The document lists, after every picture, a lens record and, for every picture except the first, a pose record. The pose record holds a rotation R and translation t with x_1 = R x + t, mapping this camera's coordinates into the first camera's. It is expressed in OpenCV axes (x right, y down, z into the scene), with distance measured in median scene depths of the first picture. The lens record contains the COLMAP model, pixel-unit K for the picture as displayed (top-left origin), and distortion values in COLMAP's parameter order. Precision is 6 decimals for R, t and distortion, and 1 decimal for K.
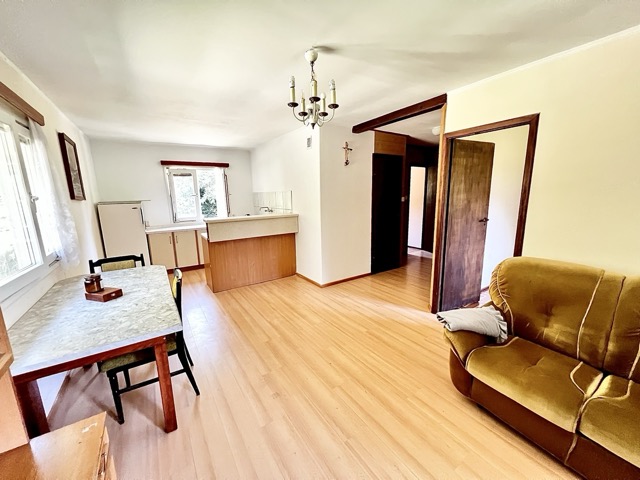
lens RADIAL K [[254.9, 0, 319.9], [0, 254.9, 241.2], [0, 0, 1]] dist [0.001583, -0.000370]
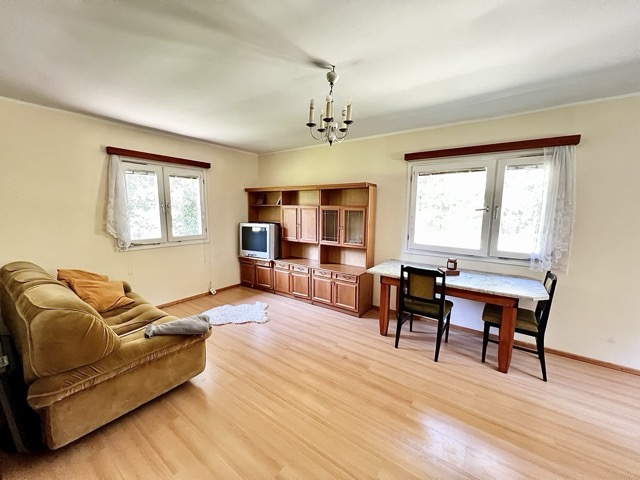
lens RADIAL K [[254.9, 0, 319.9], [0, 254.9, 241.2], [0, 0, 1]] dist [0.001583, -0.000370]
pose [[-0.937042, 0.057143, -0.344509, 0.376184], [-0.053981, 0.950963, 0.304558, -0.375669], [0.345018, 0.303981, -0.888008, 1.940897]]
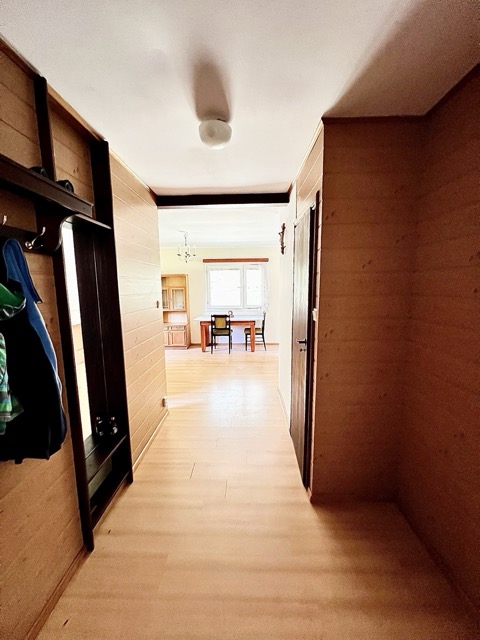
lens RADIAL K [[254.9, 0, 240.0], [0, 254.9, 320.0], [0, 0, 1]] dist [0.001583, -0.000370]
pose [[-0.573781, 0.145307, -0.806015, 1.685598], [-0.130115, 0.955464, 0.264874, -0.619609], [0.808607, 0.256854, -0.529321, 2.750668]]
